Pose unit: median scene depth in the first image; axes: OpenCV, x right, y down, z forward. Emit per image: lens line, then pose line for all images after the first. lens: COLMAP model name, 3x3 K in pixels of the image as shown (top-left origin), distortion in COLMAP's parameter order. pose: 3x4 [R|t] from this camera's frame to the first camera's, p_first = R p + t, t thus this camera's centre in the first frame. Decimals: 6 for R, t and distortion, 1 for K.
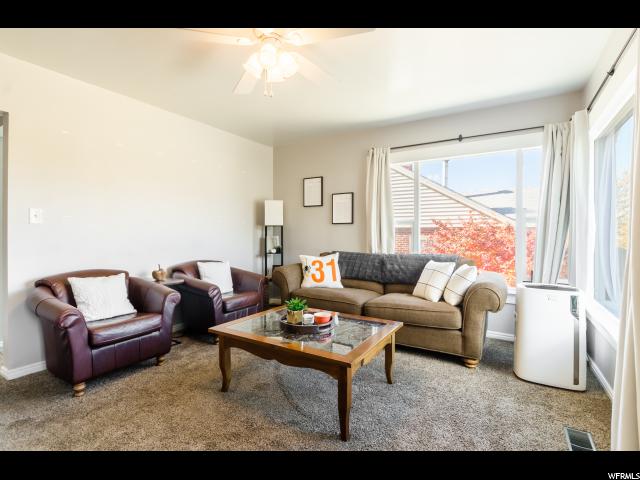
lens RADIAL K [[319.8, 0, 317.6], [0, 319.8, 236.5], [0, 0, 1]] dist [-0.002972, -0.000189]
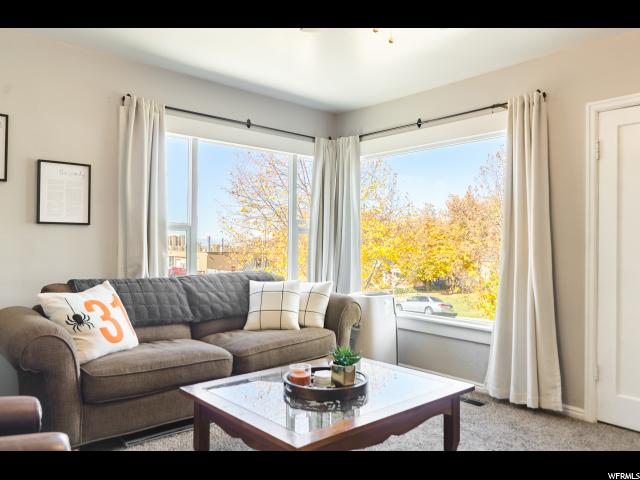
lens RADIAL K [[495.1, 0, 318.8], [0, 495.1, 240.8], [0, 0, 1]] dist [0.014028, 0.000764]
pose [[0.259112, 0.004602, 0.965836, -0.658749], [-0.000412, 0.999989, -0.004655, -0.012268], [-0.965847, 0.000808, 0.259111, 0.489296]]
